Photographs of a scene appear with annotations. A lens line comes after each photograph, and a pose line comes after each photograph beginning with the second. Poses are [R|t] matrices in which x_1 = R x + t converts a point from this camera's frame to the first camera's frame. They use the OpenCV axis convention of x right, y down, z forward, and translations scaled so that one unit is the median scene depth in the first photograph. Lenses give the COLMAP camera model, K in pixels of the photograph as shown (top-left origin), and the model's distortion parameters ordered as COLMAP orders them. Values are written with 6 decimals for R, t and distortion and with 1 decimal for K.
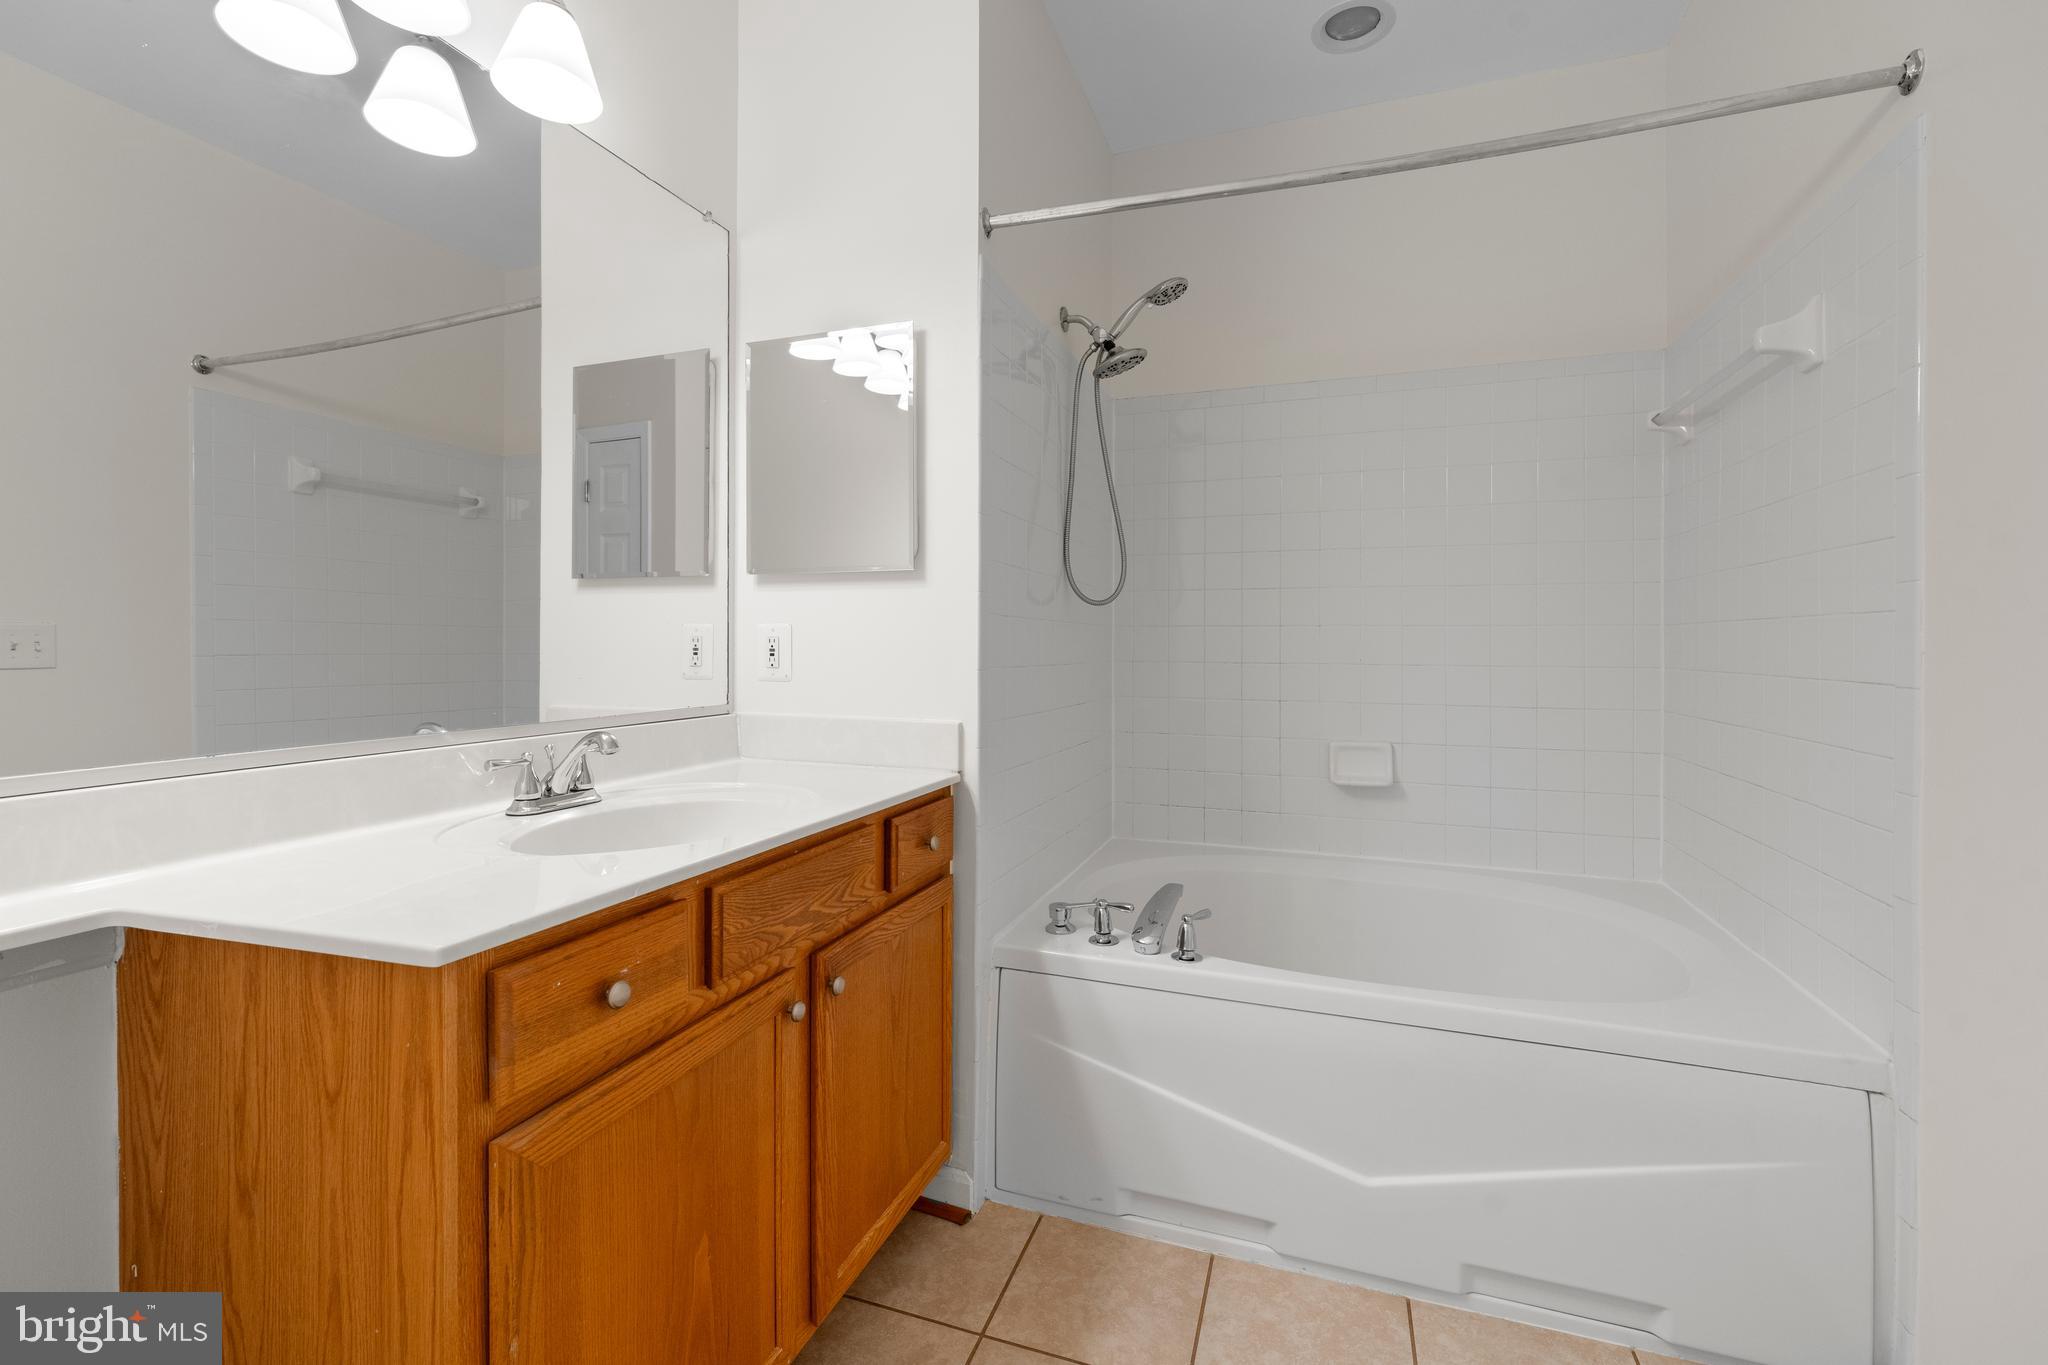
lens RADIAL K [[893.1, 0, 1019.2], [0, 893.1, 628.7], [0, 0, 1]] dist [-0.001065, -0.000556]
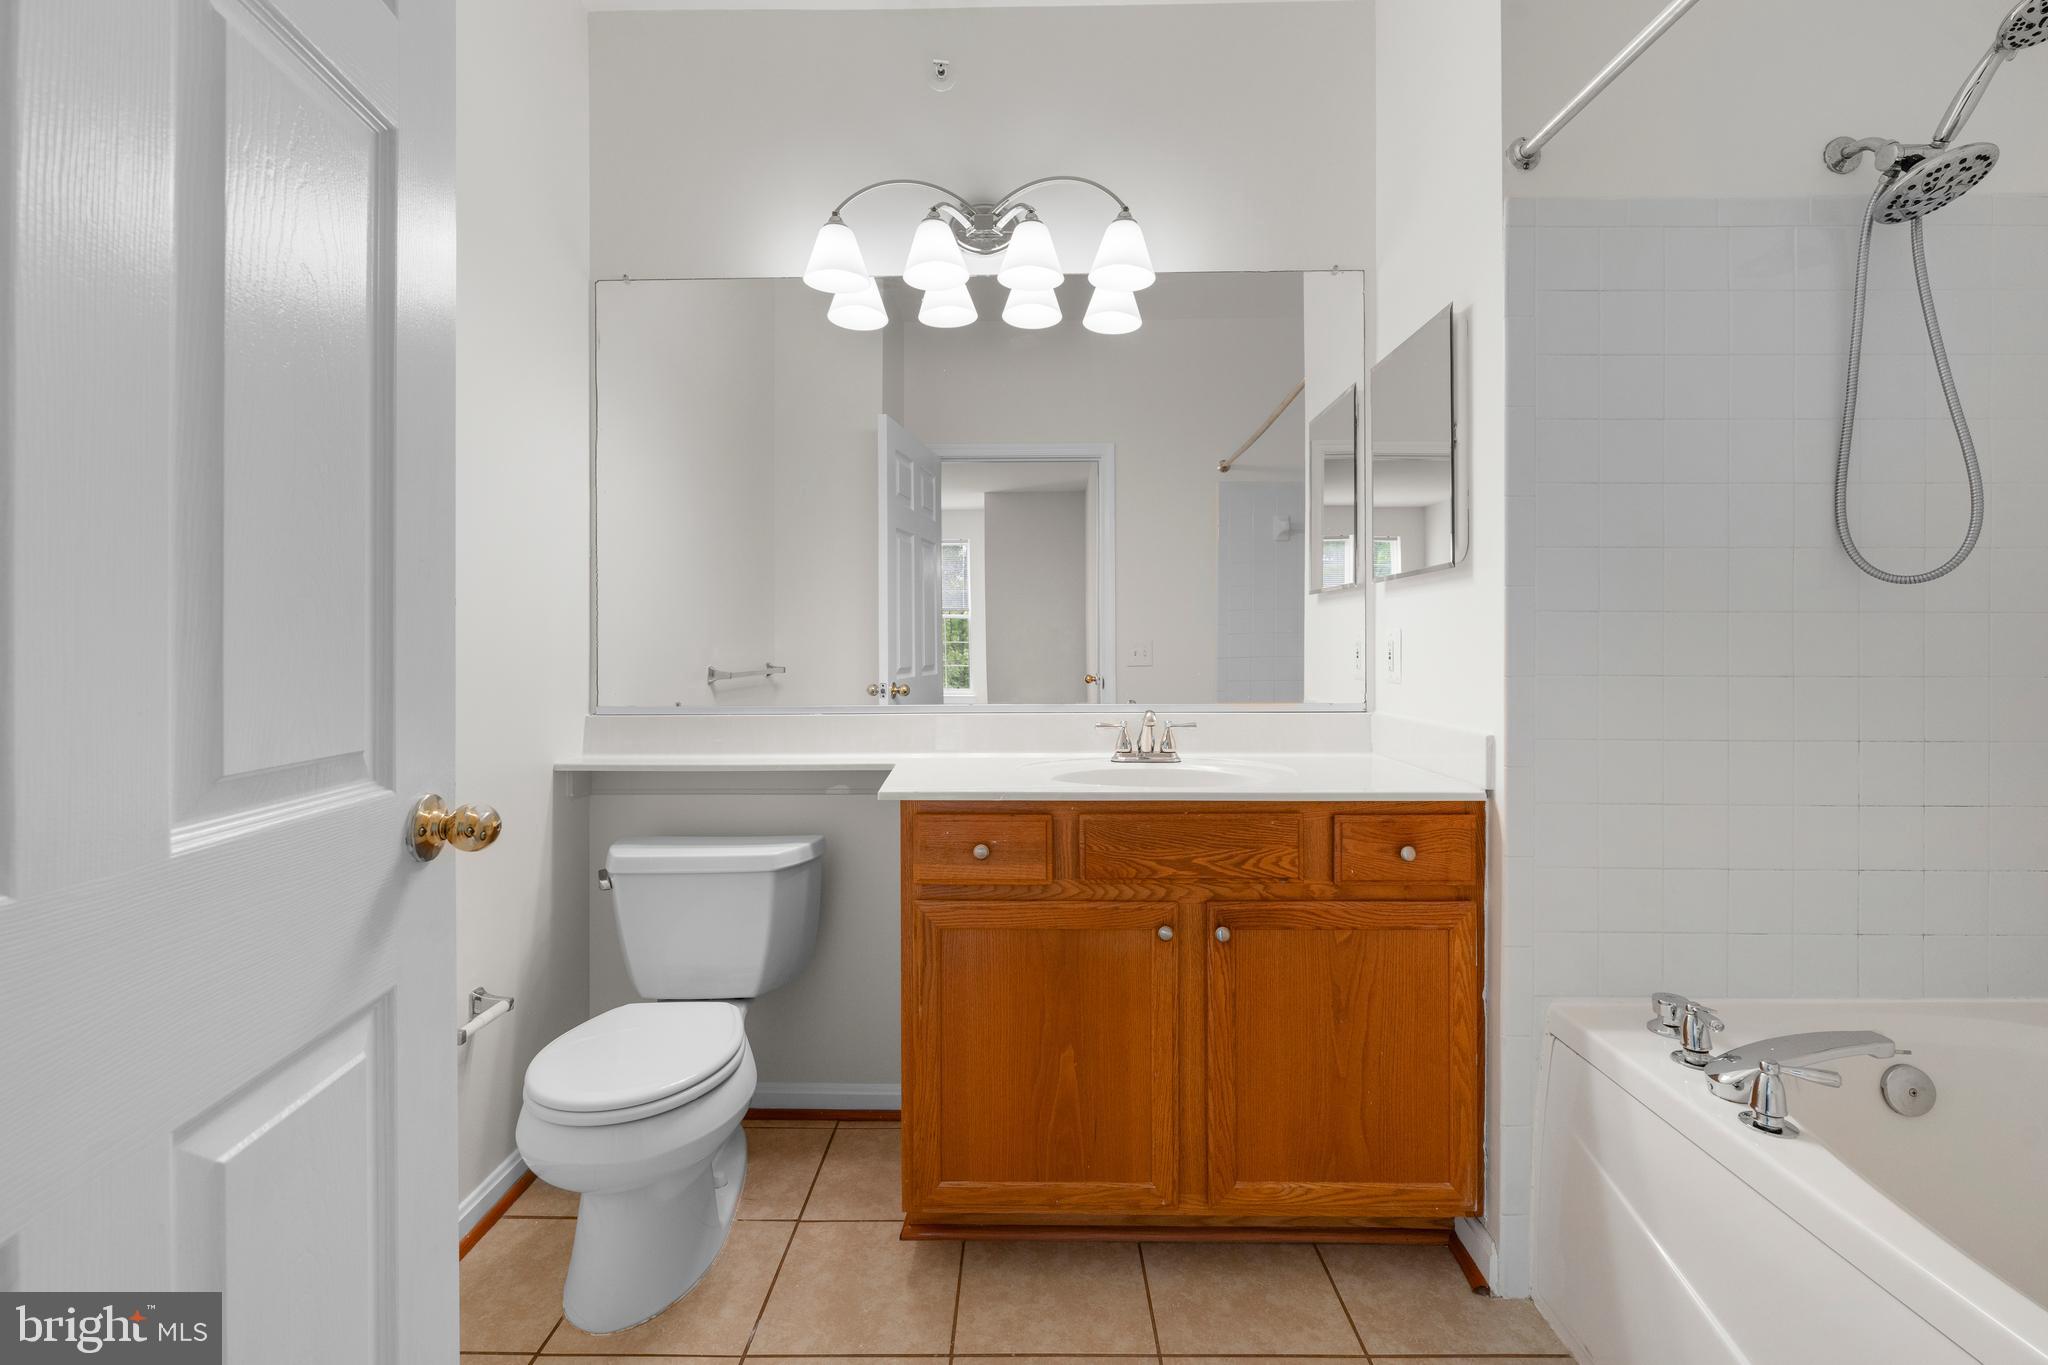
lens RADIAL K [[893.1, 0, 1019.2], [0, 893.1, 628.7], [0, 0, 1]] dist [-0.001065, -0.000556]
pose [[0.317257, -0.024453, -0.948024, 0.734600], [0.018488, 0.999637, -0.019598, 0.009220], [0.948159, -0.011310, 0.317594, 0.319525]]
